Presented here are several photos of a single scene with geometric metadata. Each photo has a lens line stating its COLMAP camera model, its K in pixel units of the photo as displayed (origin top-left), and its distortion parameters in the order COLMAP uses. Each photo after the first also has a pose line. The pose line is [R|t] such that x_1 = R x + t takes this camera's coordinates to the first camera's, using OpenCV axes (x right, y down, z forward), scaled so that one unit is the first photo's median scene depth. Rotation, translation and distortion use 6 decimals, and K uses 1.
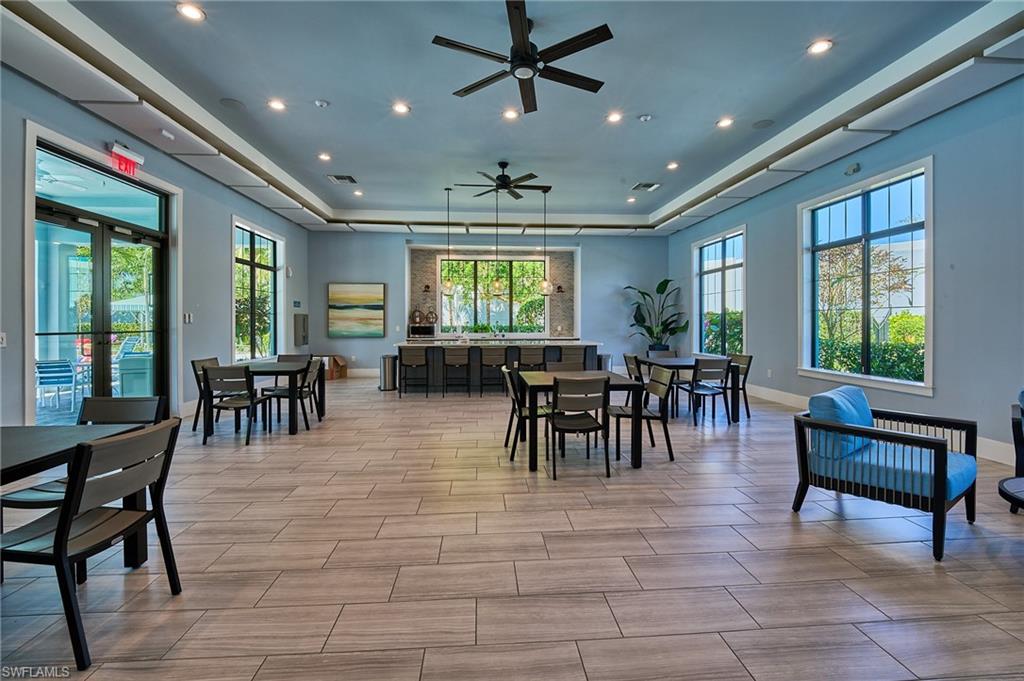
lens RADIAL K [[432.6, 0, 513.5], [0, 432.6, 324.9], [0, 0, 1]] dist [0.023948, -0.027222]
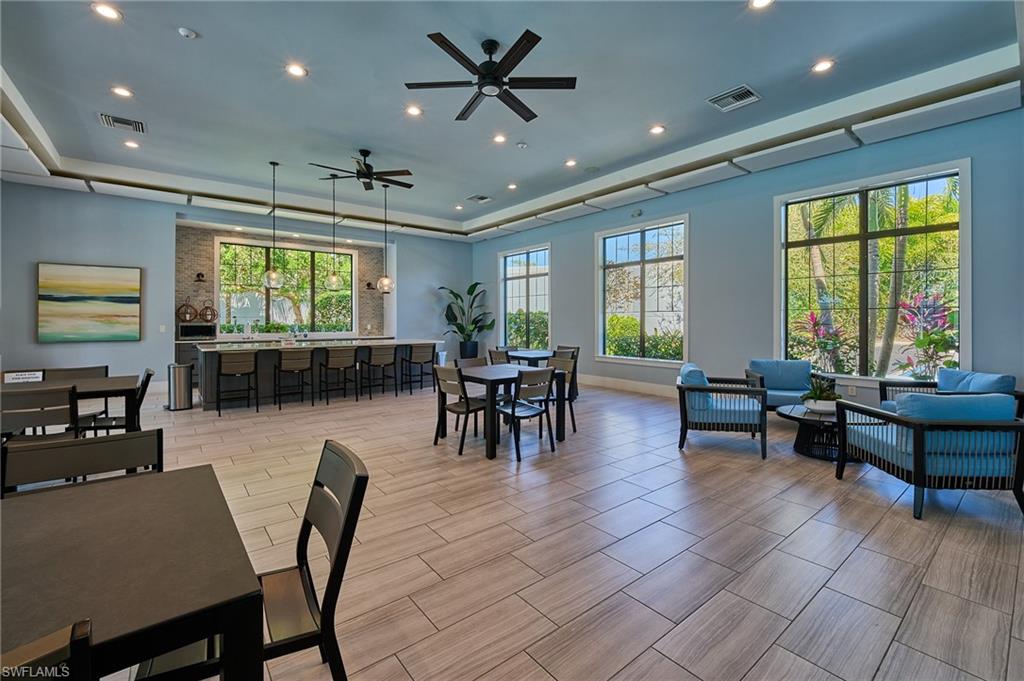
lens RADIAL K [[432.6, 0, 513.5], [0, 432.6, 324.9], [0, 0, 1]] dist [0.023948, -0.027222]
pose [[0.825714, -0.004383, 0.564072, -0.221979], [0.001586, 0.999984, 0.005448, -0.001668], [-0.564087, -0.003604, 0.825708, 0.032292]]
